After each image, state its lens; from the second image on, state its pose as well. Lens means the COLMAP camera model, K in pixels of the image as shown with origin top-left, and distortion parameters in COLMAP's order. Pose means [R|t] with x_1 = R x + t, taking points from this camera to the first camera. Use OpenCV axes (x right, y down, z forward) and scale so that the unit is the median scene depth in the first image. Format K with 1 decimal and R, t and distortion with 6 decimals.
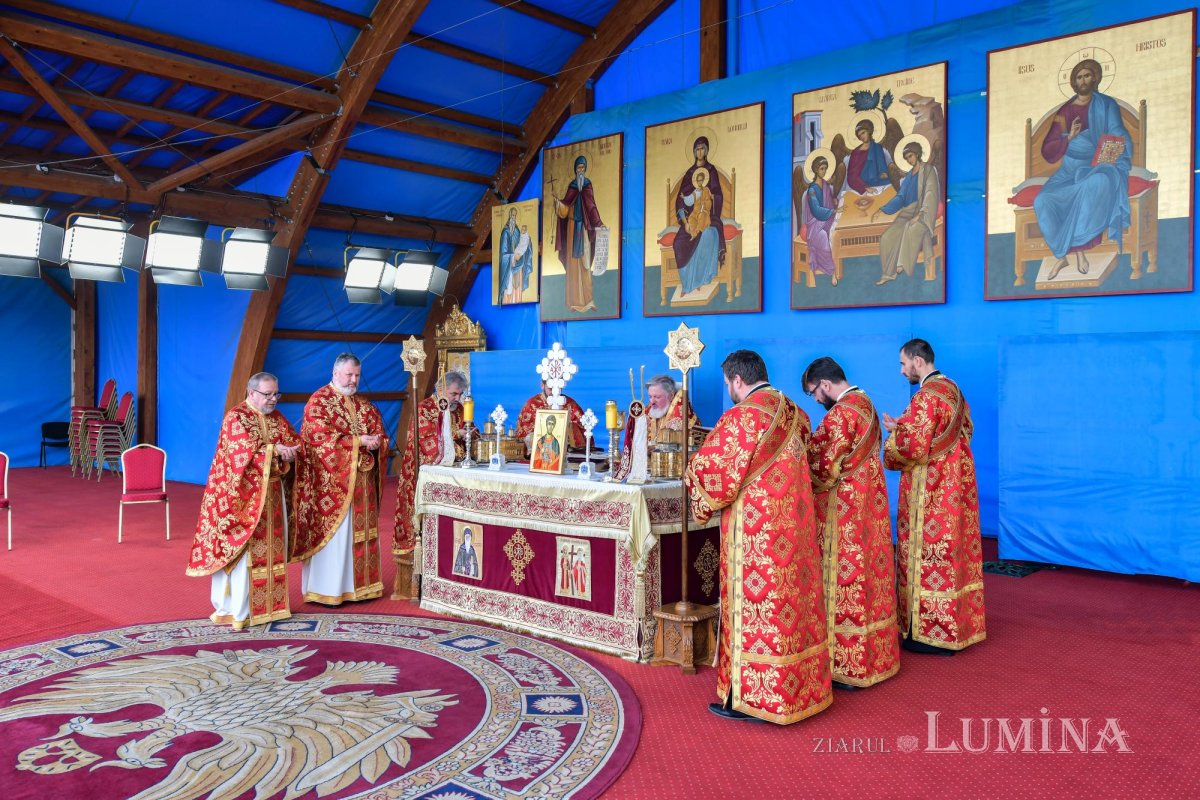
lens RADIAL K [[939.5, 0, 582.5], [0, 939.5, 380.4], [0, 0, 1]] dist [-0.000533, 0.000035]
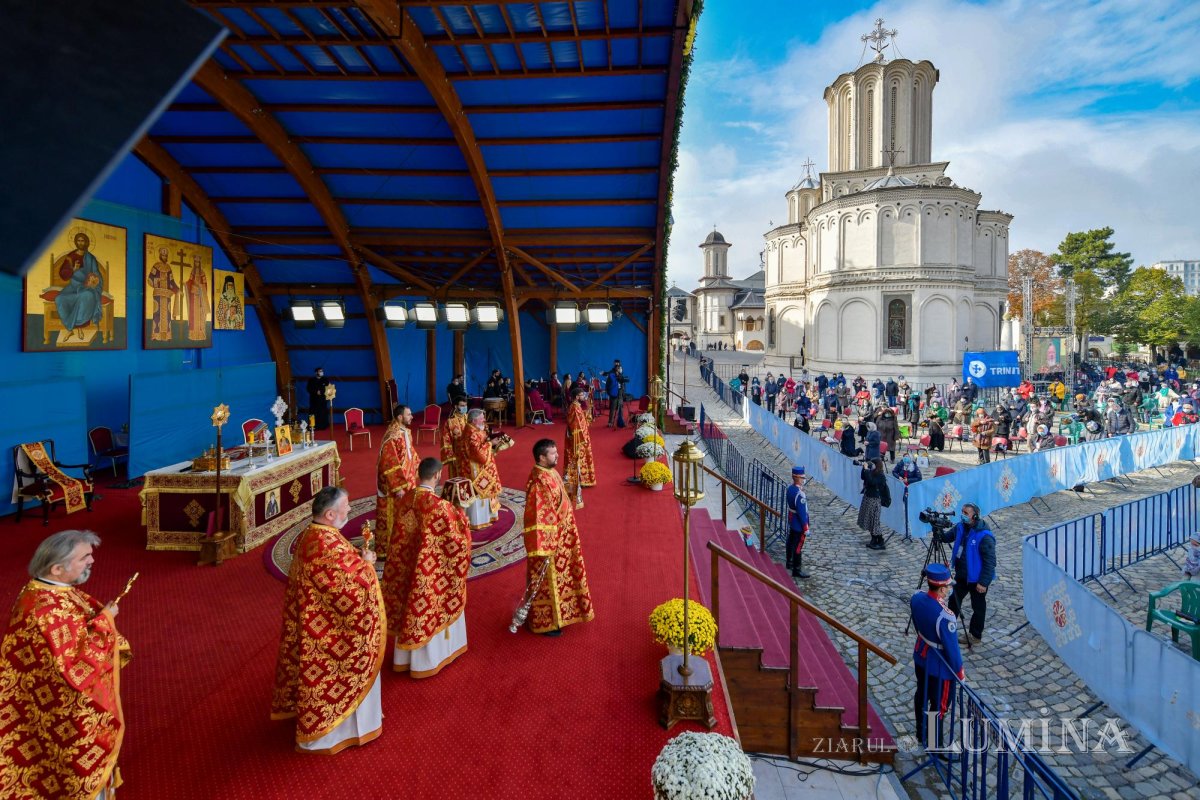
lens RADIAL K [[520.1, 0, 615.0], [0, 520.1, 341.2], [0, 0, 1]] dist [-0.008951, -0.000006]
pose [[-0.631692, -0.022559, 0.774891, -0.884814], [-0.009734, 0.999729, 0.021169, -0.122313], [-0.775158, 0.005829, -0.631740, 0.689545]]
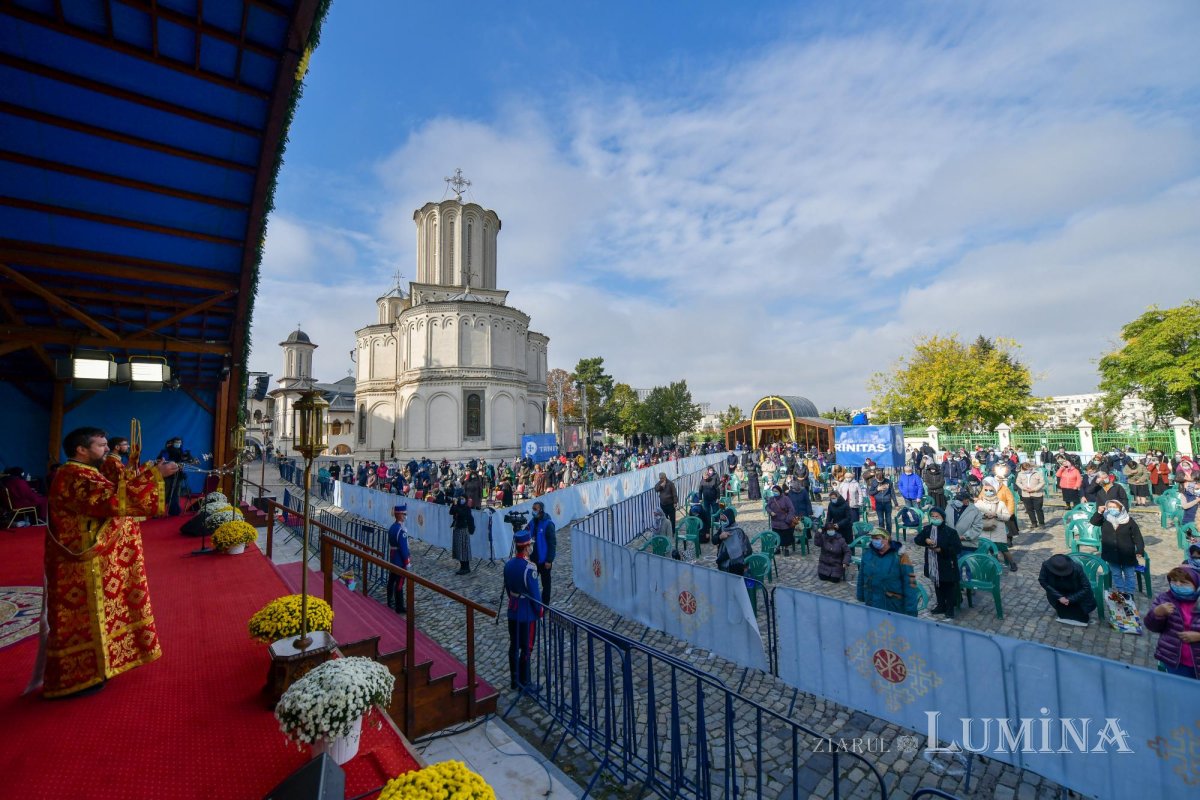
lens RADIAL K [[489.8, 0, 581.9], [0, 489.8, 394.2], [0, 0, 1]] dist [-0.007626, -0.000054]
pose [[-0.986322, 0.030067, 0.162063, -0.870923], [0.014479, 0.995225, -0.096524, -0.008470], [-0.164192, -0.092857, -0.982048, 0.715635]]
